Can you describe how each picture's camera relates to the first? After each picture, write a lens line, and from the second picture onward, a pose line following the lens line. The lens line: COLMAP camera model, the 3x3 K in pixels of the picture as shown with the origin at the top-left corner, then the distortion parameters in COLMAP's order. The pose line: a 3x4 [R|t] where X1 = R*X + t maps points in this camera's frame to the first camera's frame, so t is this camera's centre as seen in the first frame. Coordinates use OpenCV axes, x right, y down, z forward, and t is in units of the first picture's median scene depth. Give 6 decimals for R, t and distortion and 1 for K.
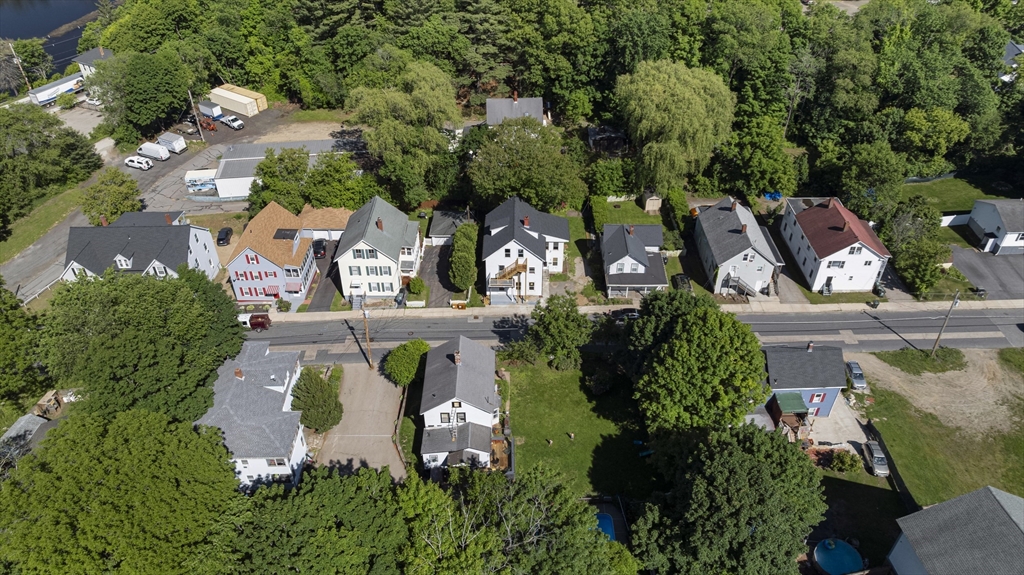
lens RADIAL K [[724.8, 0, 512.1], [0, 724.8, 284.8], [0, 0, 1]] dist [-0.030457, 0.022678]
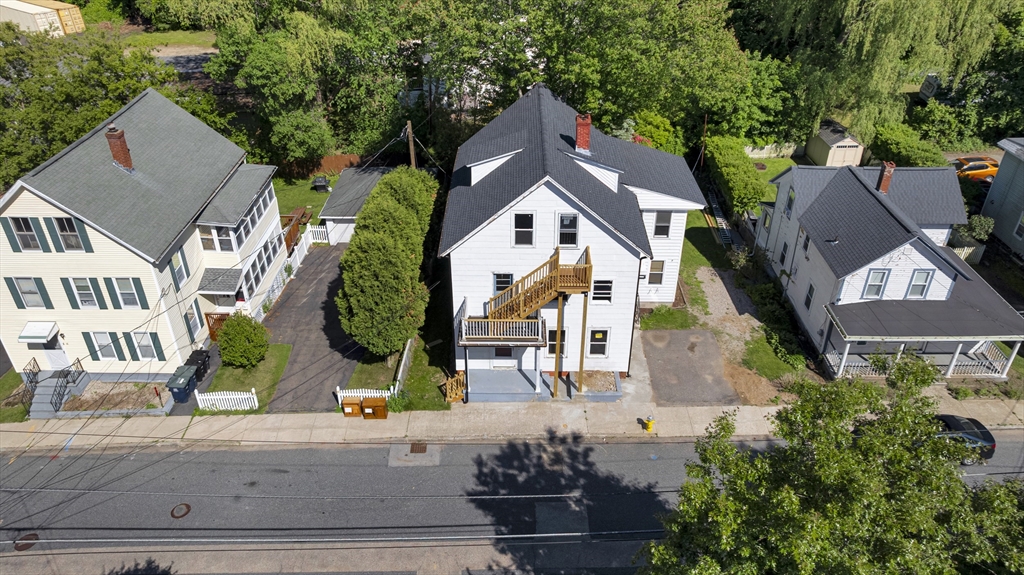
lens RADIAL K [[724.8, 0, 513.7], [0, 724.8, 278.3], [0, 0, 1]] dist [-0.030457, 0.022678]
pose [[0.999971, -0.001919, 0.007343, -0.011973], [0.002613, 0.995407, -0.095702, 0.004028], [-0.007125, 0.095718, 0.995383, 0.673294]]
